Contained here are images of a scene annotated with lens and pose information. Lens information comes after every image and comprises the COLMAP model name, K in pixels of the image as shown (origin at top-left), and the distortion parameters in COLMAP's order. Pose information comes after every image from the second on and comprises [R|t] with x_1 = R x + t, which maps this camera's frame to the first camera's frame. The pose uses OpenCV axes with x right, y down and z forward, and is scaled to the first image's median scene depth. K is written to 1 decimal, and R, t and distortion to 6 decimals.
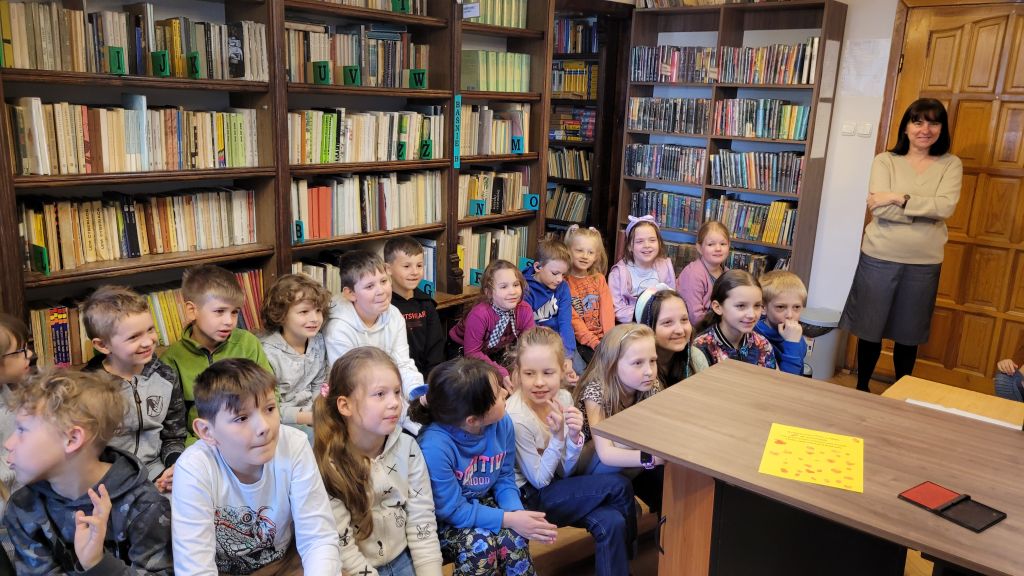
lens RADIAL K [[781.4, 0, 511.7], [0, 781.4, 289.1], [0, 0, 1]] dist [0.006036, 0.002859]
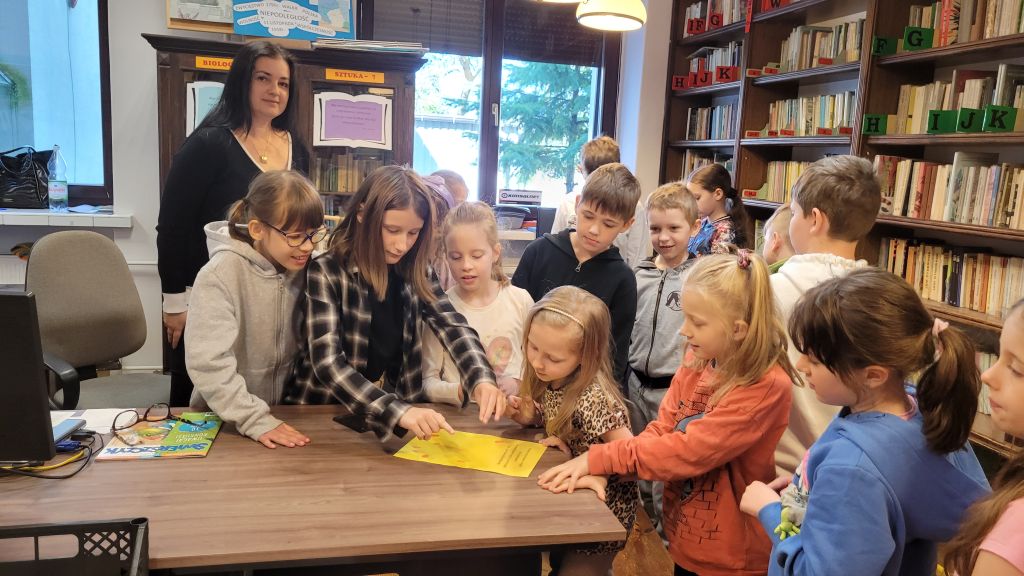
lens RADIAL K [[781.4, 0, 511.3], [0, 781.4, 287.6], [0, 0, 1]] dist [0.006036, 0.002859]
pose [[-0.593013, 0.064757, -0.802585, 0.708911], [-0.253933, 0.930854, 0.262733, -0.187292], [0.764103, 0.359607, -0.535564, 1.092036]]
